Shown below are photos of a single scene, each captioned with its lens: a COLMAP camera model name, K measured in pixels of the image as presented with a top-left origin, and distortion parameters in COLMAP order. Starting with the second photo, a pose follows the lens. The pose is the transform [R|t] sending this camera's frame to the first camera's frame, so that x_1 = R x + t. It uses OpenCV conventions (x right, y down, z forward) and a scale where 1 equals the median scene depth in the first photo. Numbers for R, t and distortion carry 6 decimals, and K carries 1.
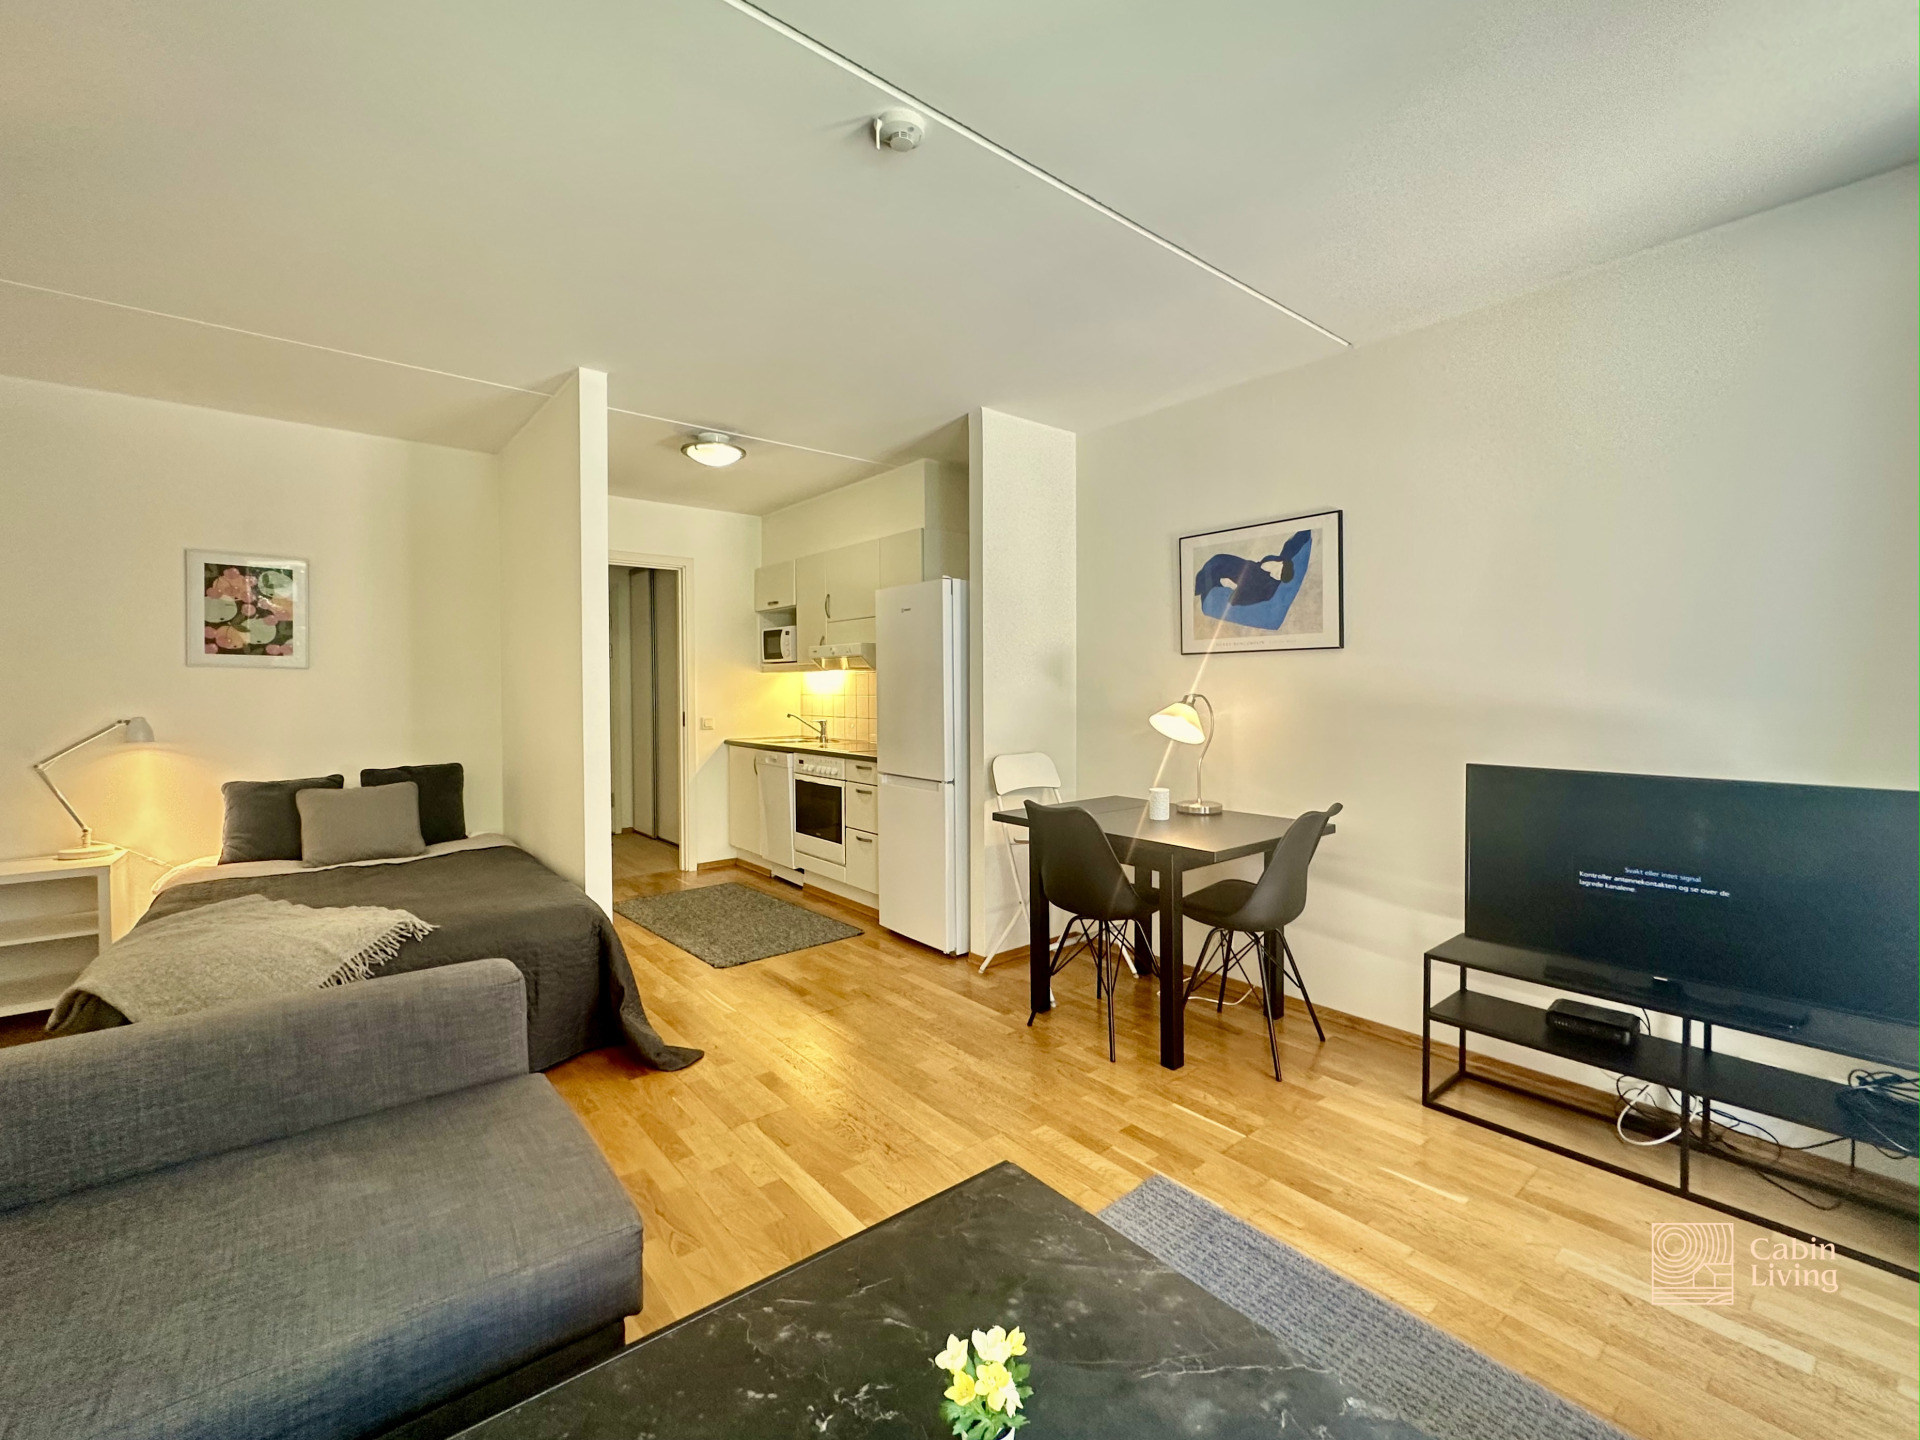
lens RADIAL K [[826.1, 0, 980.0], [0, 826.1, 700.6], [0, 0, 1]] dist [-0.000914, 0.000565]
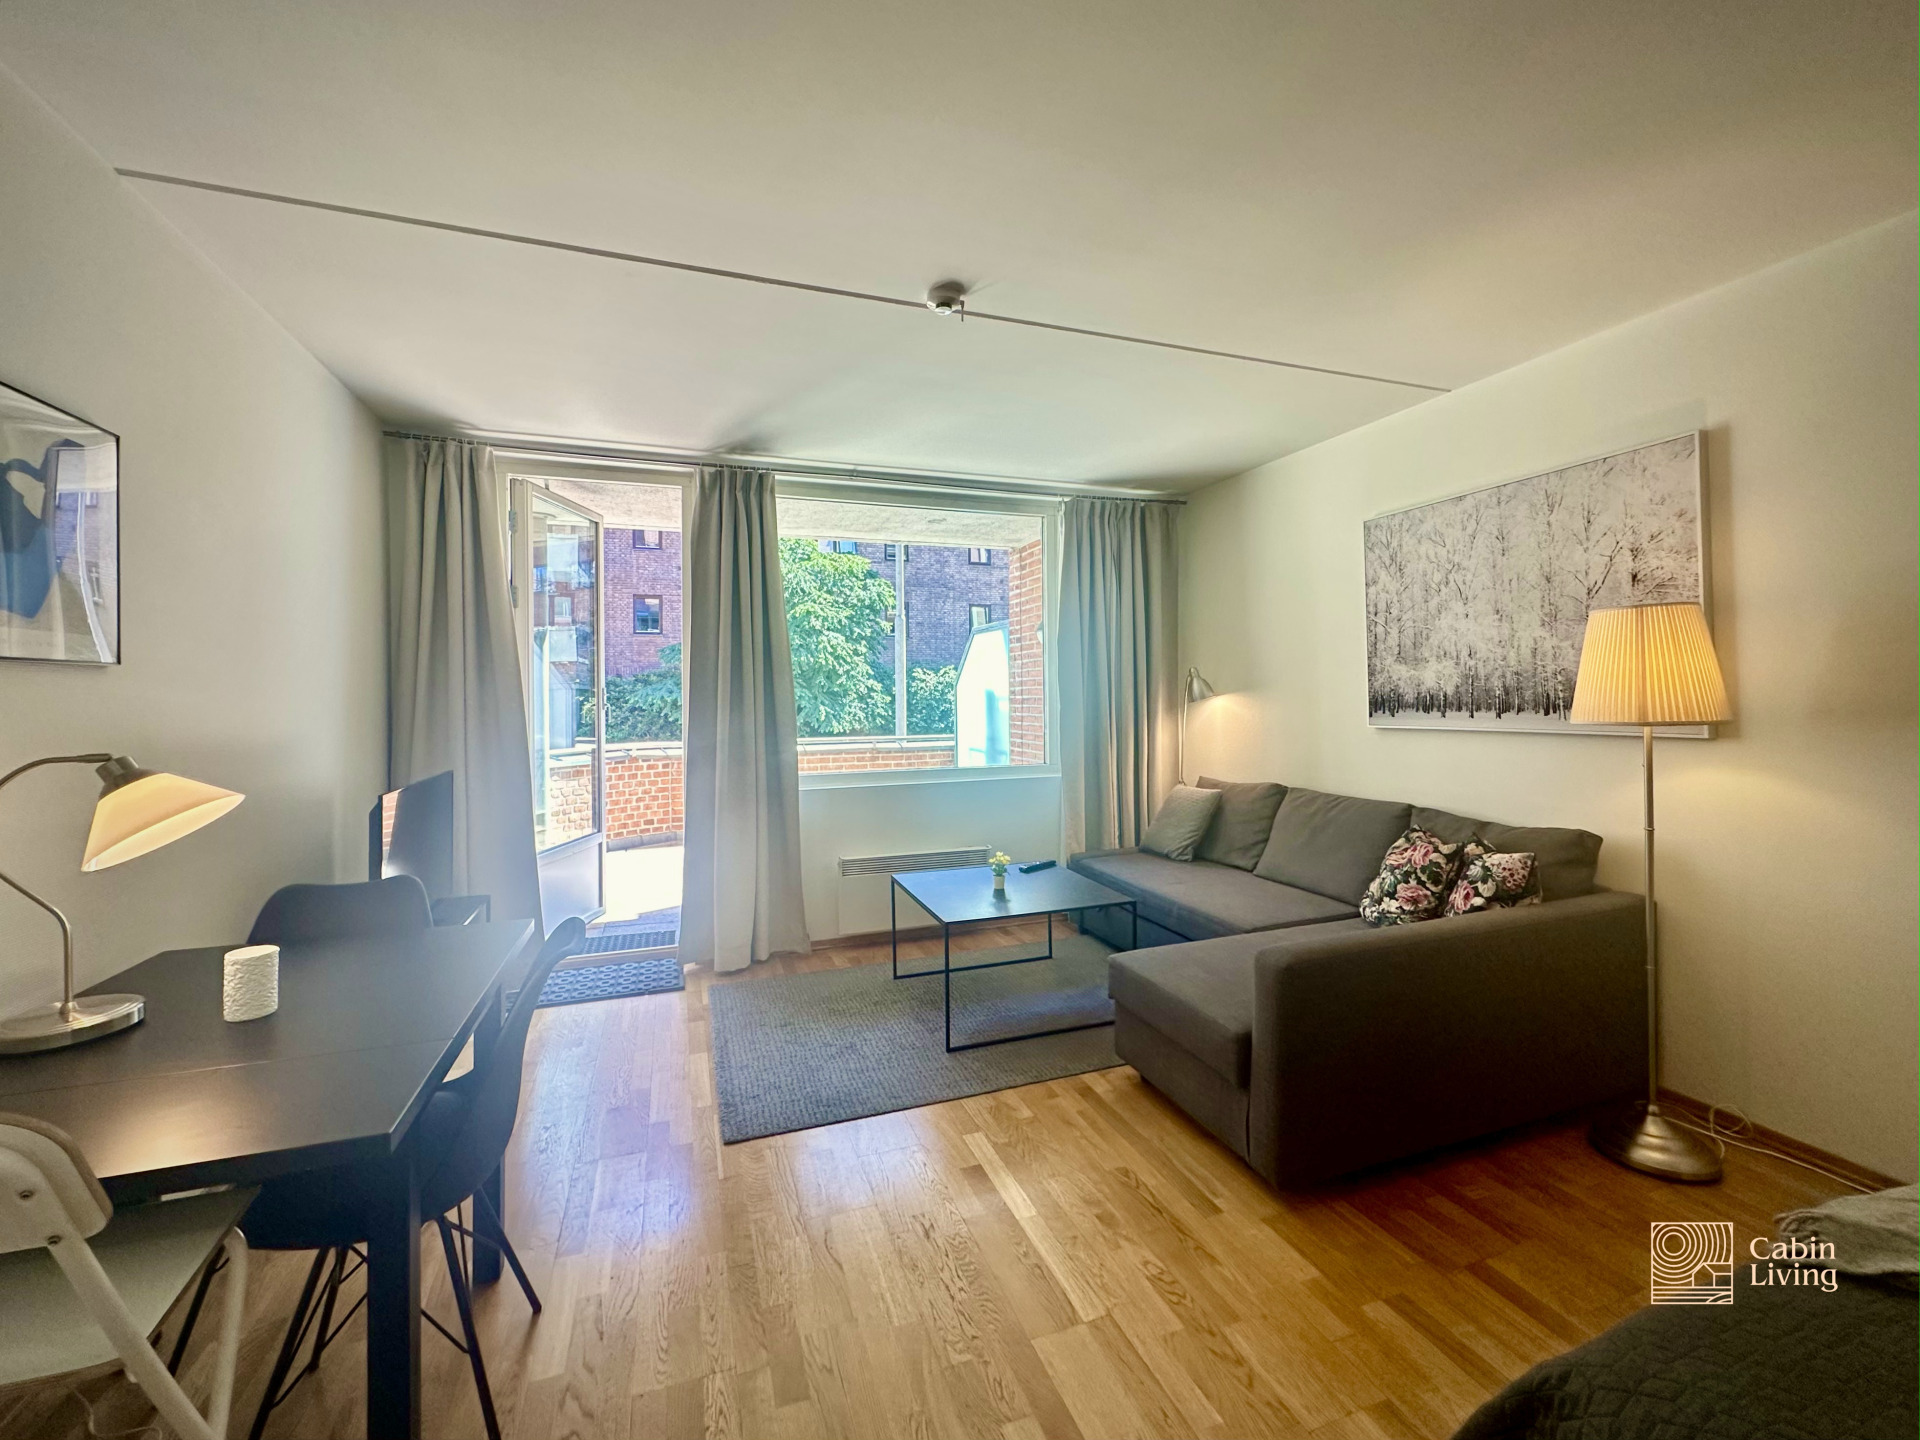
lens RADIAL K [[784.6, 0, 971.3], [0, 784.6, 690.9], [0, 0, 1]] dist [-0.002391, 0.000082]
pose [[-0.943555, 0.013702, 0.330931, -0.297087], [0.018551, 0.999762, 0.011497, -0.036487], [-0.330695, 0.016988, -0.943585, 1.182586]]
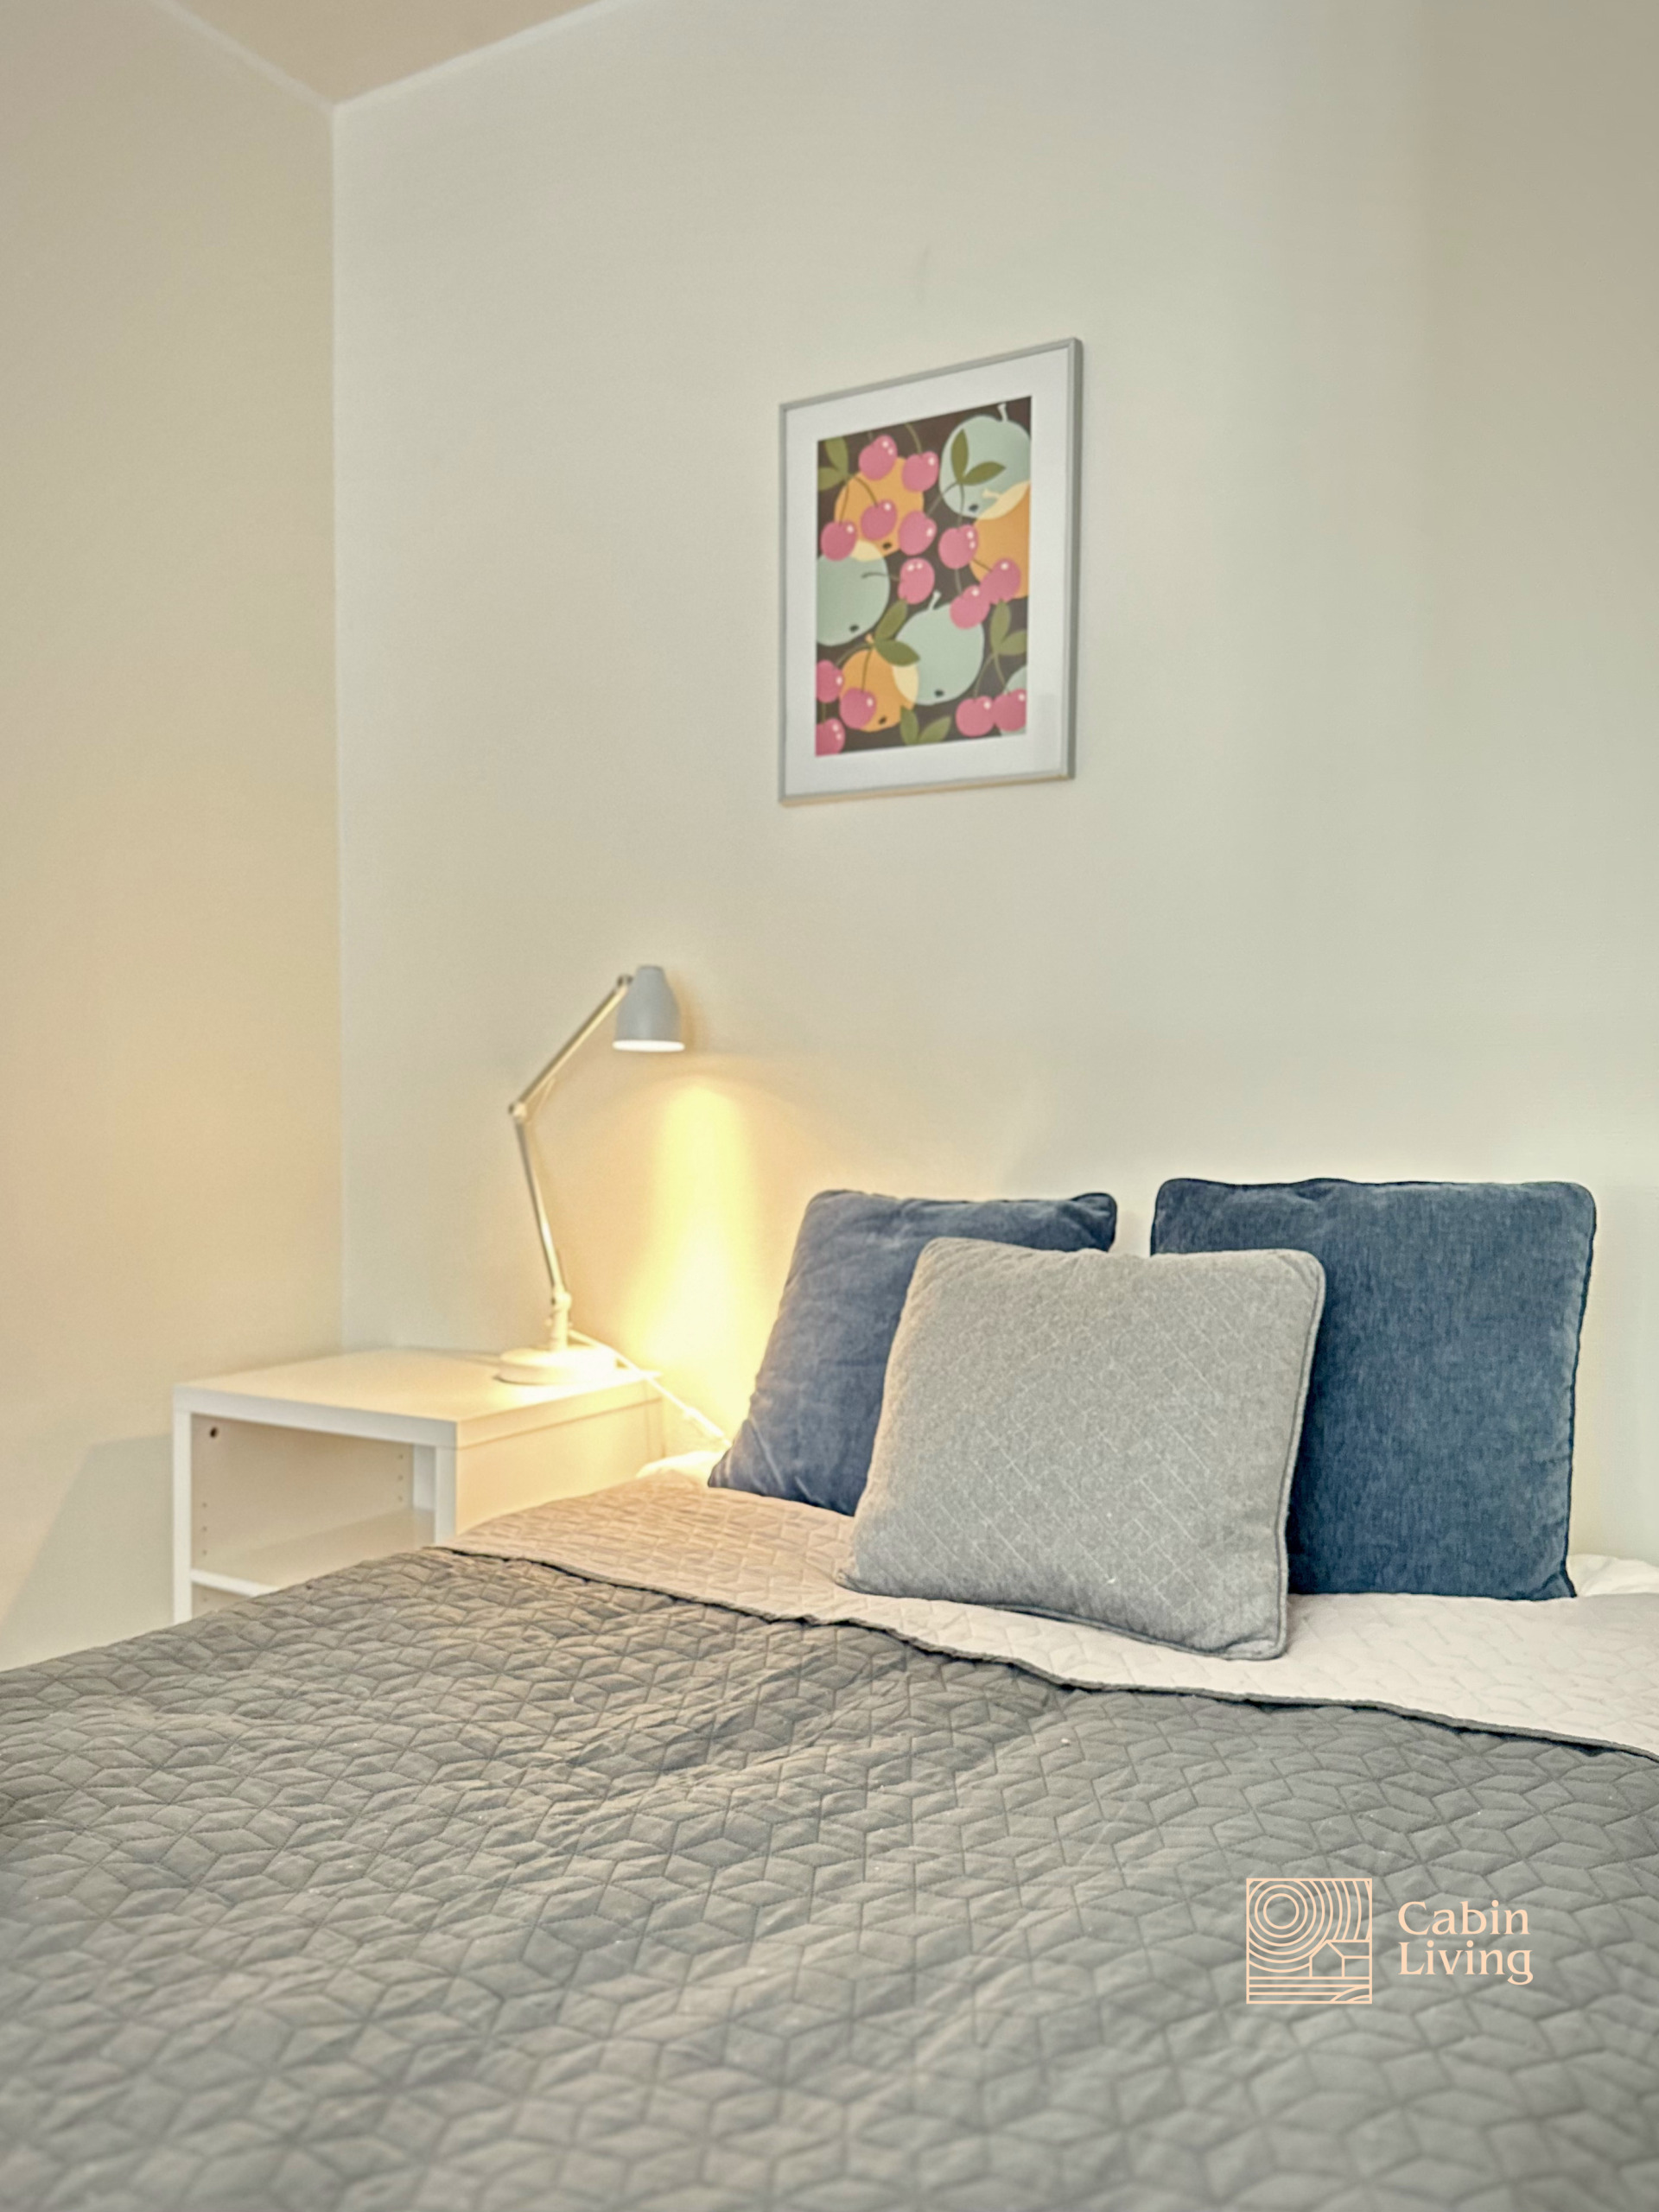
lens RADIAL K [[1713.6, 0, 823.9], [0, 1713.6, 1140.6], [0, 0, 1]] dist [0.065186, -0.022535]
pose [[0.339087, 0.029088, -0.940305, -0.389189], [-0.016263, 0.999554, 0.025056, 0.072698], [0.940614, 0.006797, 0.339409, 0.874778]]
